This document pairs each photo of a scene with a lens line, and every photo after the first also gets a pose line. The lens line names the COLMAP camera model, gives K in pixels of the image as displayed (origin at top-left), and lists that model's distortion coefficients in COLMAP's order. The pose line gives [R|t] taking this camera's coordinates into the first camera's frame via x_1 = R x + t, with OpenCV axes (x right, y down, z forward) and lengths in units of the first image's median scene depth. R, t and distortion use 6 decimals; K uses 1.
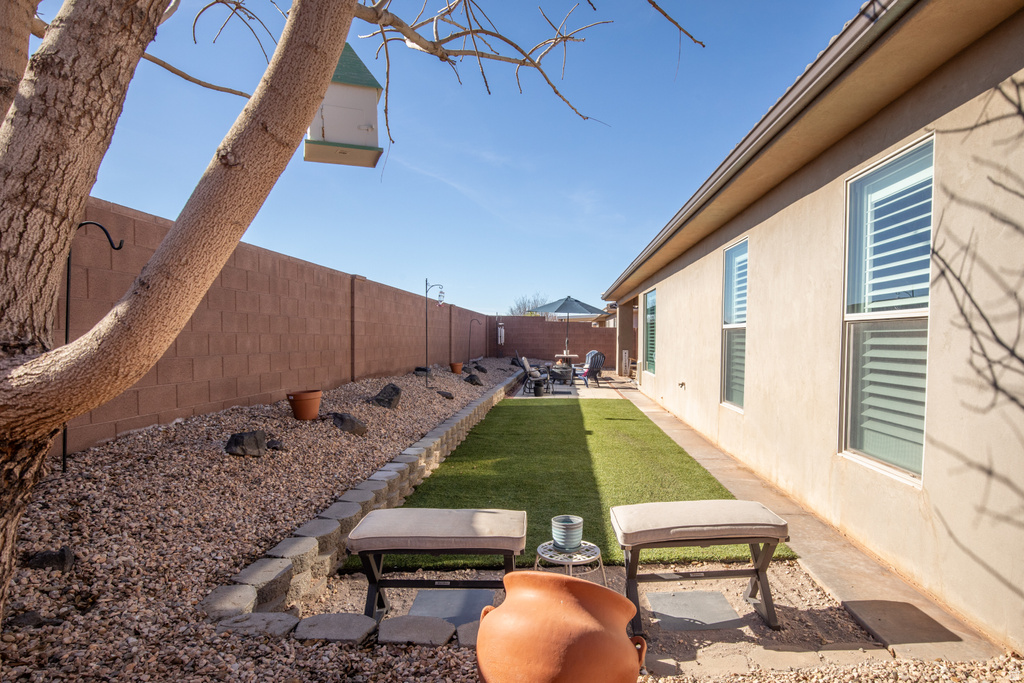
lens RADIAL K [[546.9, 0, 522.5], [0, 546.9, 345.1], [0, 0, 1]] dist [-0.013758, 0.000014]
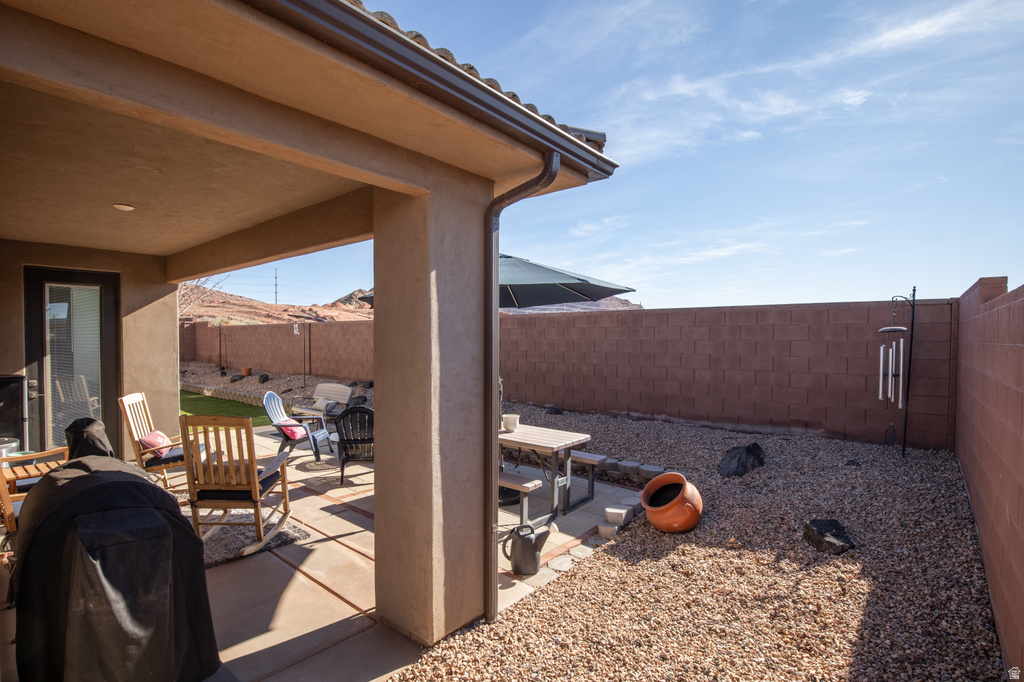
lens RADIAL K [[499.5, 0, 528.1], [0, 499.5, 363.0], [0, 0, 1]] dist [-0.036032, 0.000688]
pose [[-0.559809, 0.025315, -0.828235, 0.630890], [-0.023151, 0.998665, 0.046173, -0.069181], [0.828298, 0.045022, -0.558475, 2.280691]]
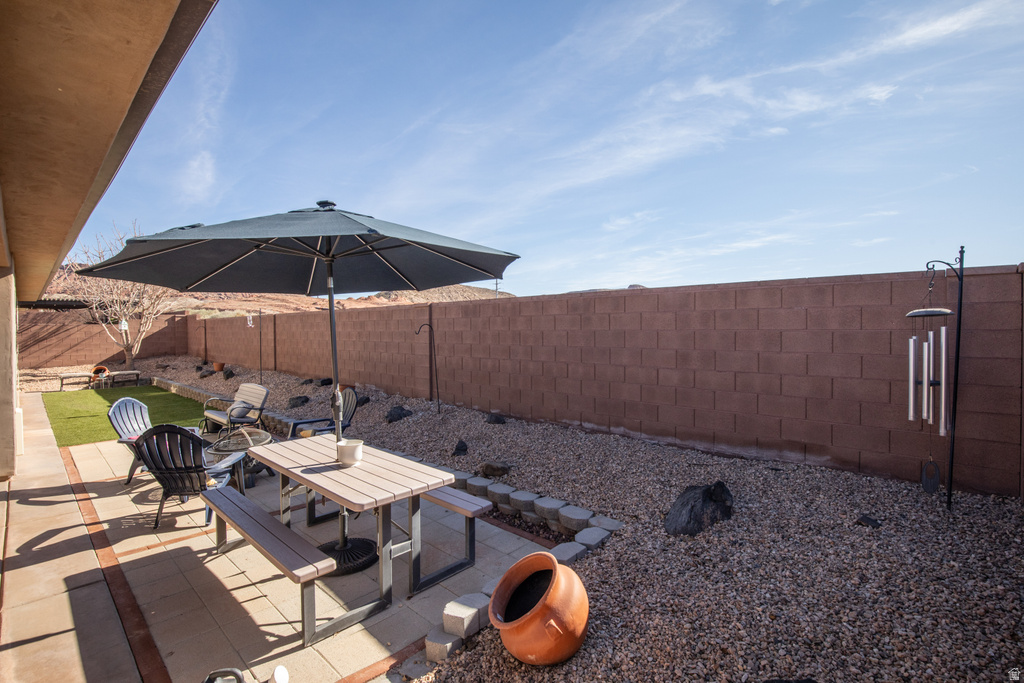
lens RADIAL K [[481.4, 0, 539.9], [0, 481.4, 344.6], [0, 0, 1]] dist [-0.036162, 0.006147]
pose [[-0.600955, 0.013788, -0.799164, 0.375312], [-0.016270, 0.999433, 0.029478, -0.073064], [0.799118, 0.030717, -0.600390, 2.291999]]
